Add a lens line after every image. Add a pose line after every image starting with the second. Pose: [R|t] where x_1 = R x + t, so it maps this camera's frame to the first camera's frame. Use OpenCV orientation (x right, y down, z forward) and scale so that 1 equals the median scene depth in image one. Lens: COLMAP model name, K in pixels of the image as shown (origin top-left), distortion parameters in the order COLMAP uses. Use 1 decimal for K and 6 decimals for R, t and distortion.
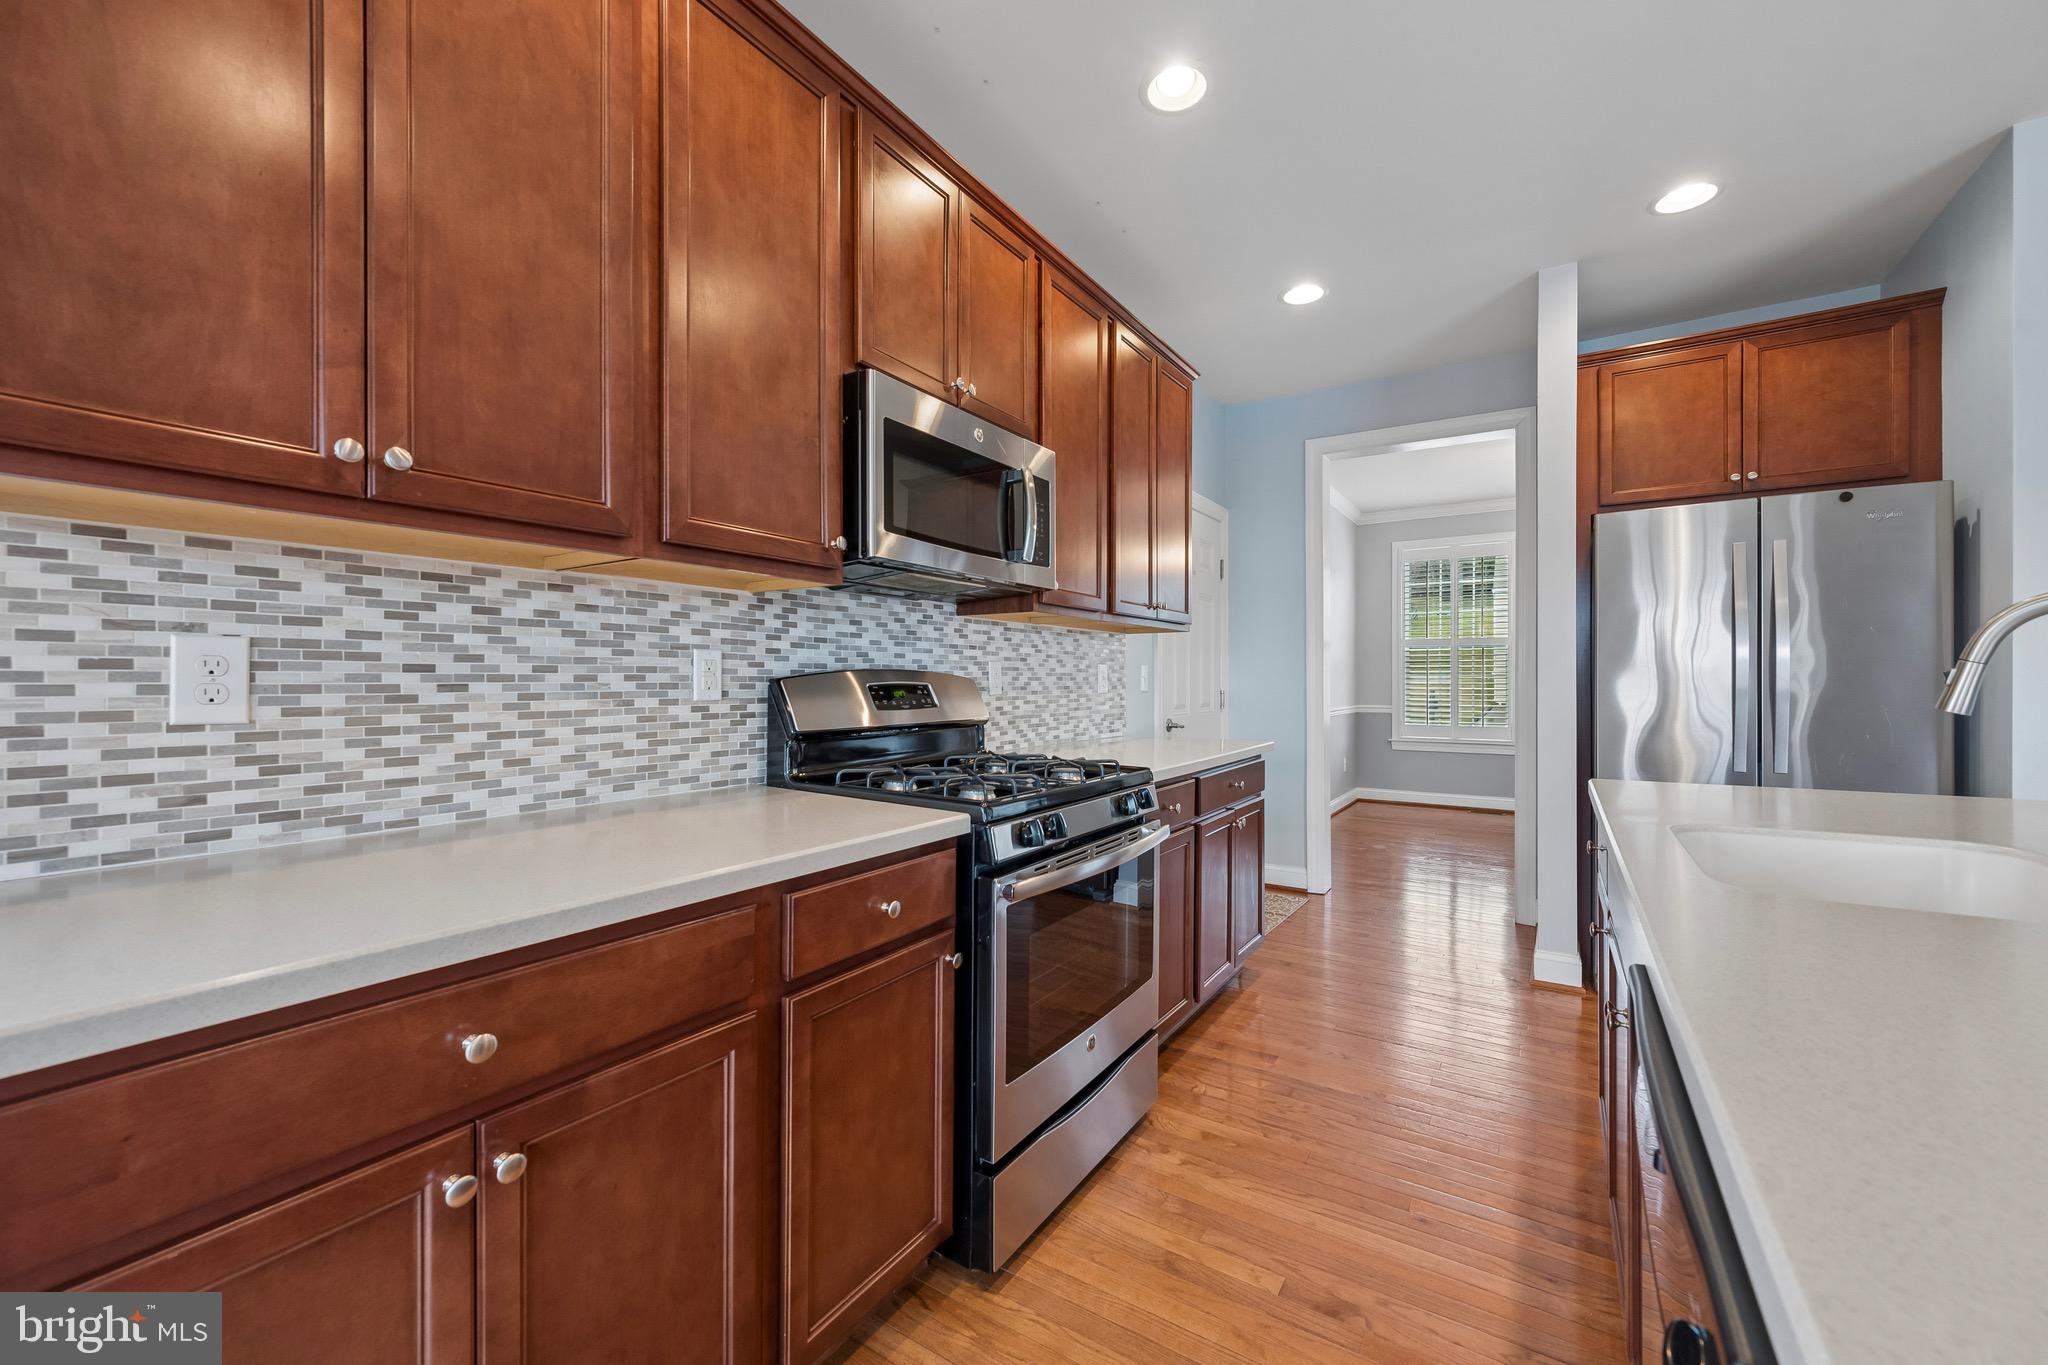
lens RADIAL K [[802.0, 0, 1022.6], [0, 802.0, 681.9], [0, 0, 1]] dist [-0.001321, 0.000061]
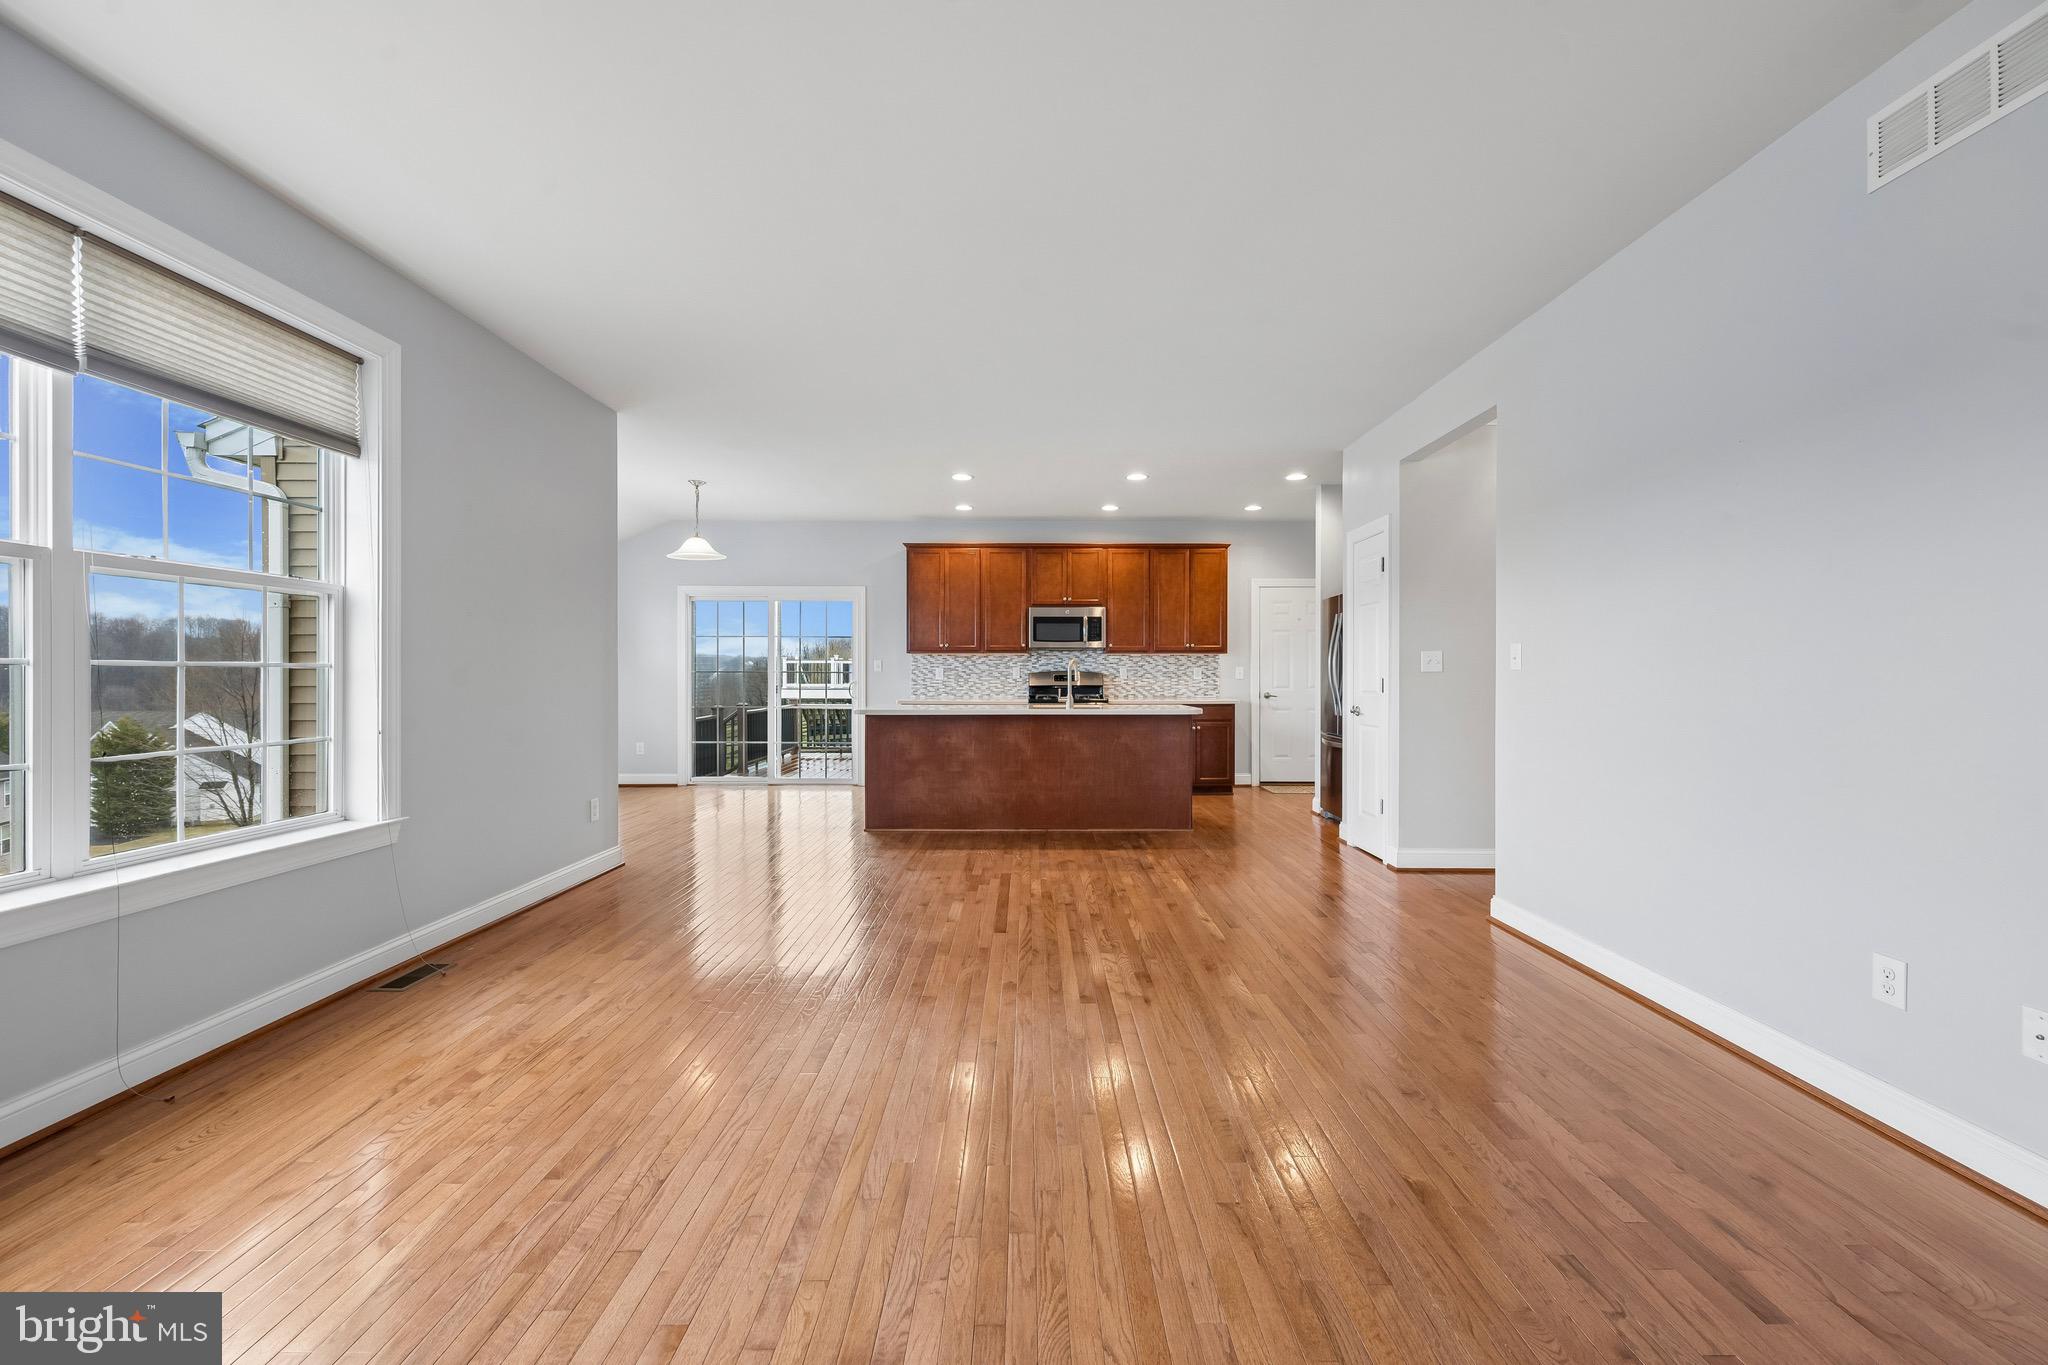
lens RADIAL K [[802.0, 0, 1029.0], [0, 802.0, 678.0], [0, 0, 1]] dist [-0.001321, 0.000061]
pose [[0.551608, 0.005196, -0.834087, 3.648426], [-0.000872, 0.999984, 0.005652, -0.004374], [0.834103, -0.002390, 0.551604, -1.559950]]
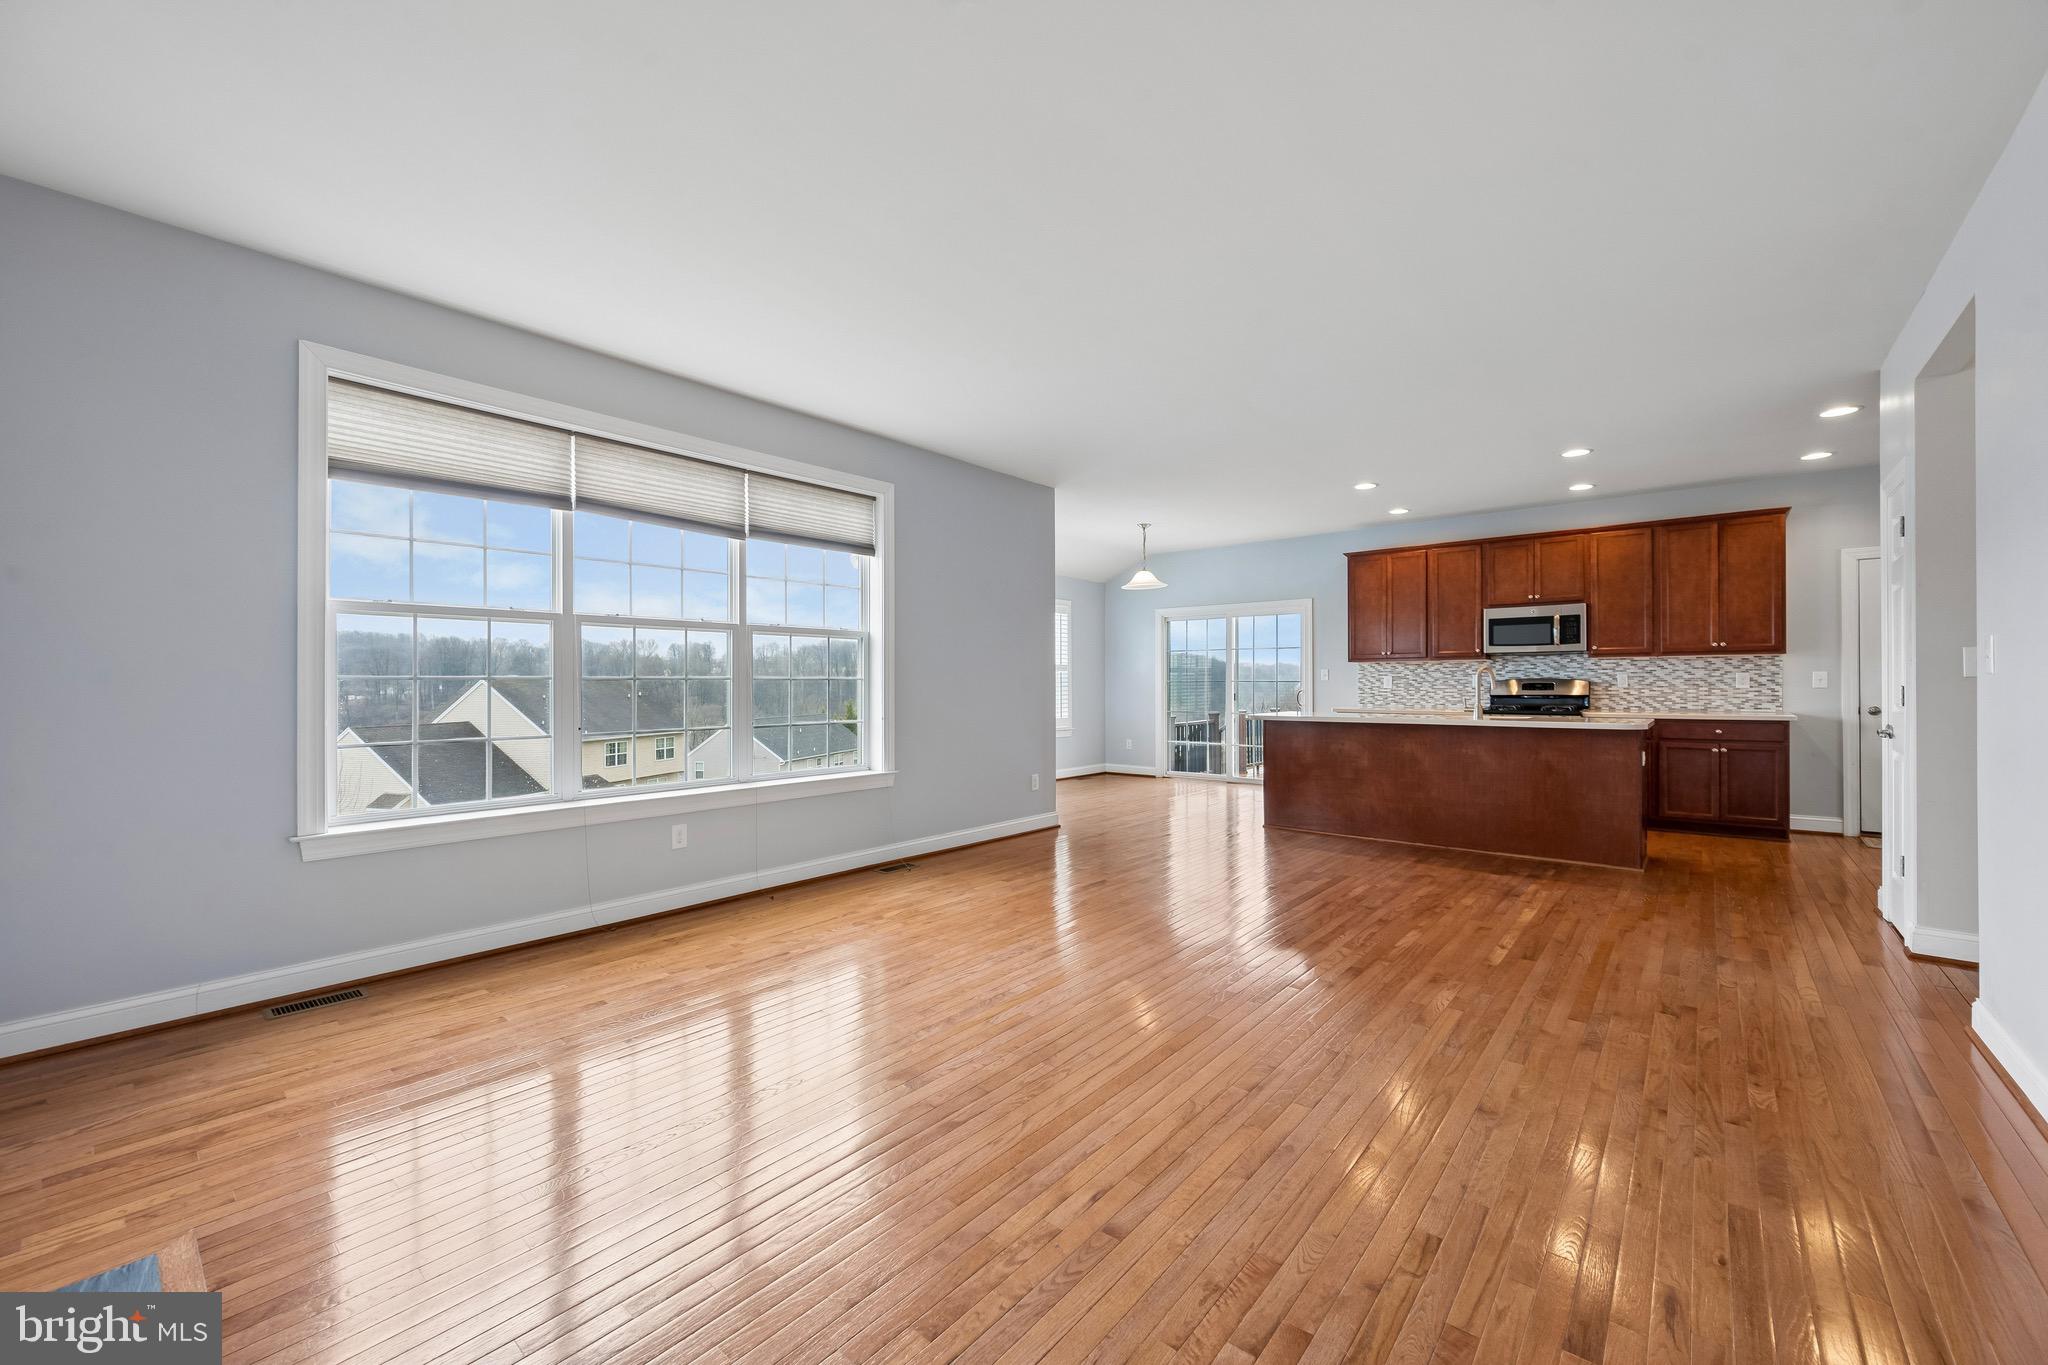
lens RADIAL K [[802.0, 0, 1023.3], [0, 802.0, 678.7], [0, 0, 1]] dist [-0.001321, 0.000061]
pose [[-0.123892, -0.005734, -0.992279, 4.260209], [0.002523, 0.999978, -0.006093, 0.000354], [0.992292, -0.003258, -0.123875, -0.890696]]
